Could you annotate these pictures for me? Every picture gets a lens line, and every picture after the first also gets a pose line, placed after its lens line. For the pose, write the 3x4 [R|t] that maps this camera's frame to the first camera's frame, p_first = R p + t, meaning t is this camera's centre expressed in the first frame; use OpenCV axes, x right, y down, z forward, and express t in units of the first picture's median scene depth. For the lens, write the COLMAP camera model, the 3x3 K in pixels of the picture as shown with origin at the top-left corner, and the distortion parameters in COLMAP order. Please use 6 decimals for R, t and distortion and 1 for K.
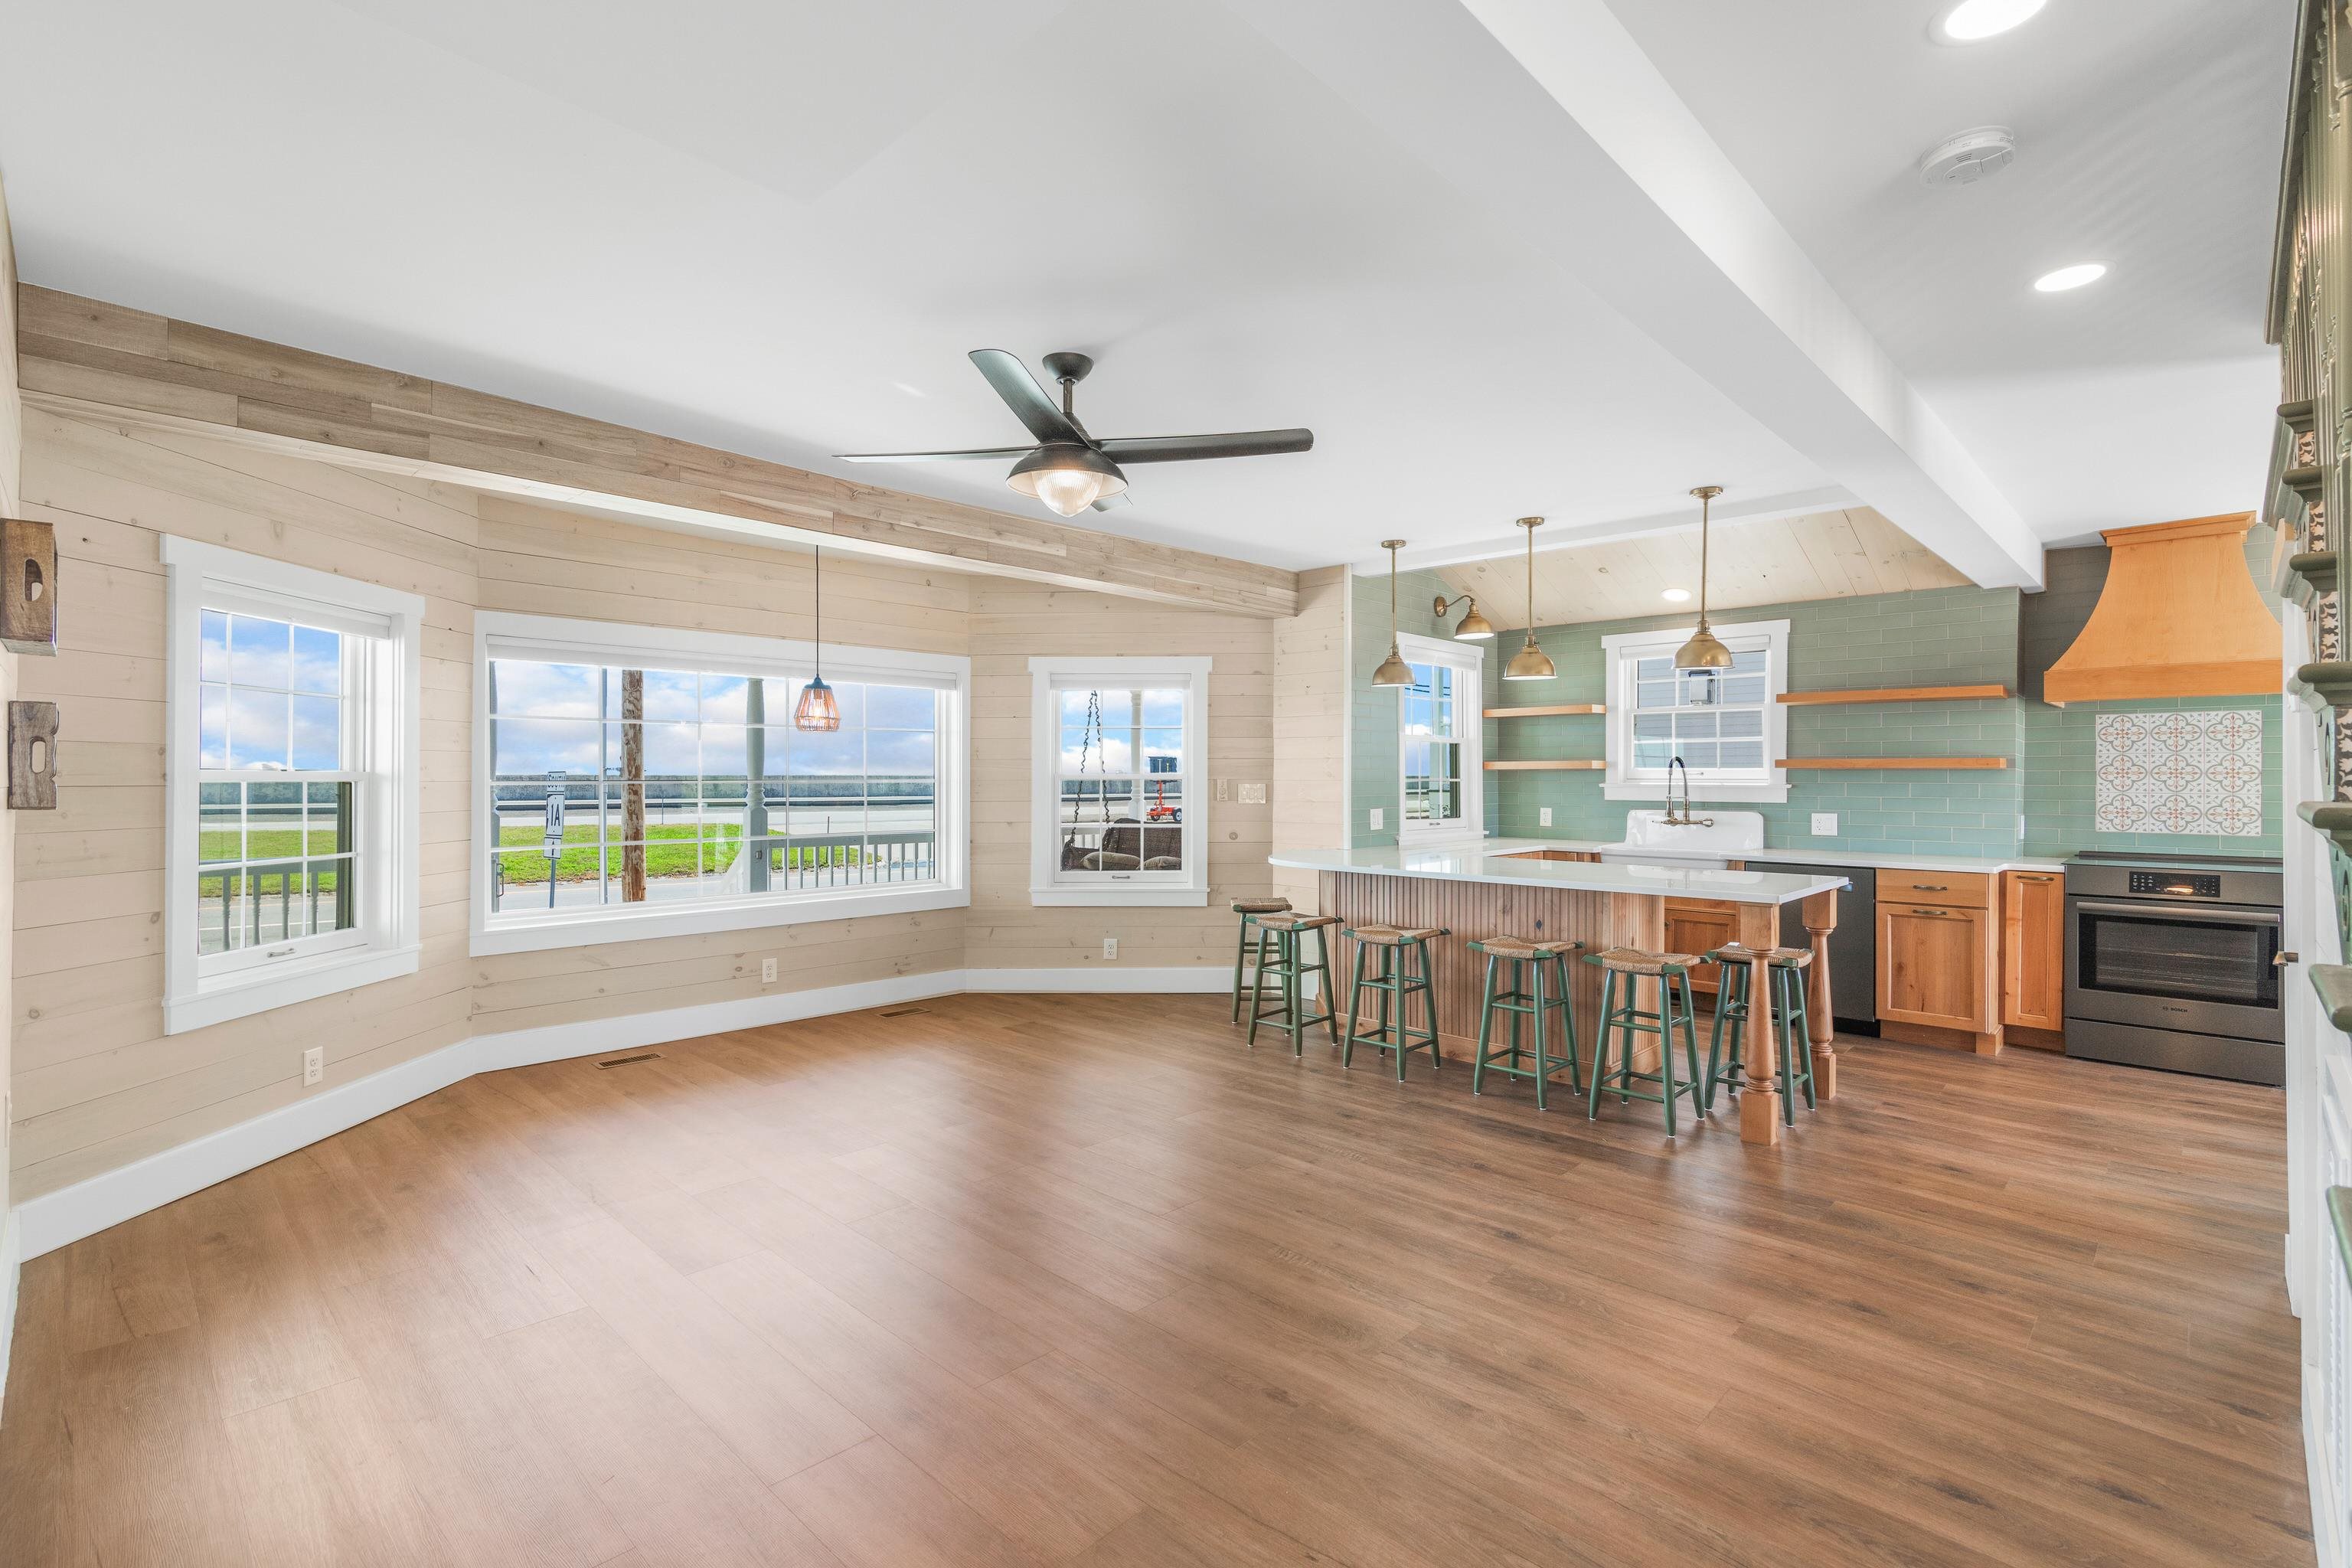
lens RADIAL K [[1064.3, 0, 1174.8], [0, 1064.3, 783.3], [0, 0, 1]] dist [-0.000530, -0.000154]
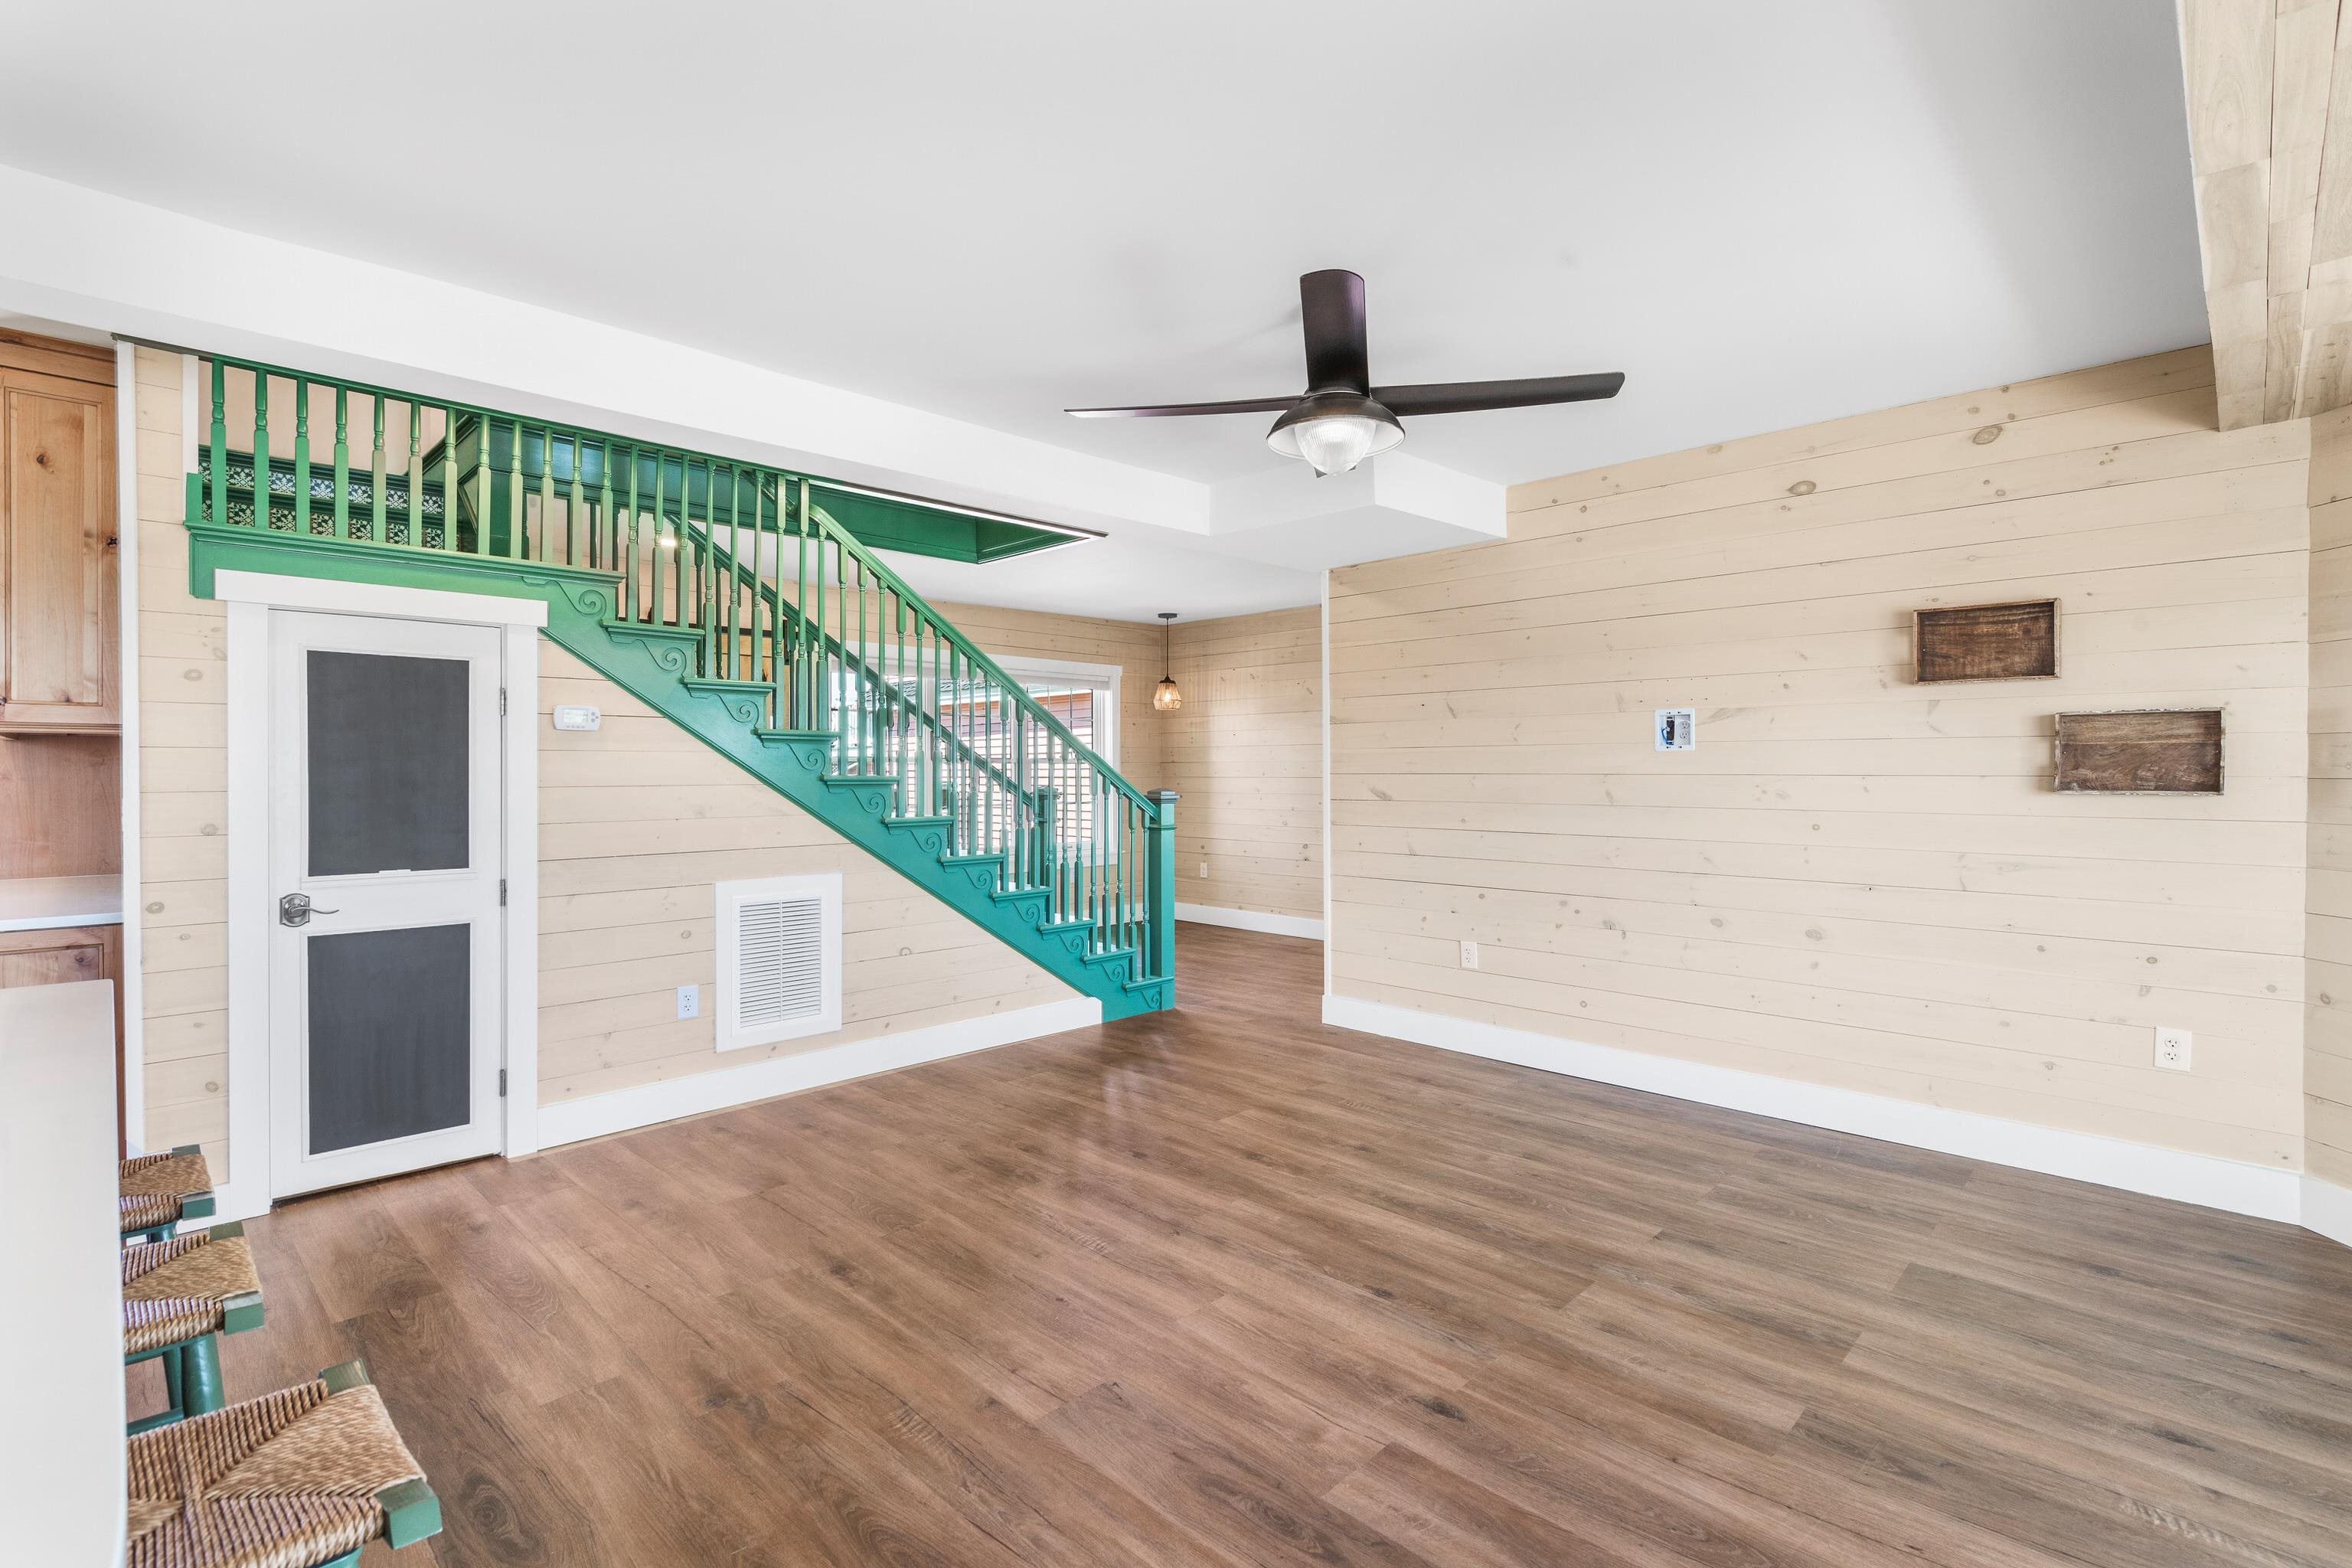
lens RADIAL K [[1067.7, 0, 1164.7], [0, 1067.7, 770.9], [0, 0, 1]] dist [0.004266, 0.000697]
pose [[-0.999883, -0.001041, 0.015237, 0.014932], [-0.000949, 0.999981, 0.006072, -0.004149], [-0.015243, 0.006057, -0.999865, 1.130310]]
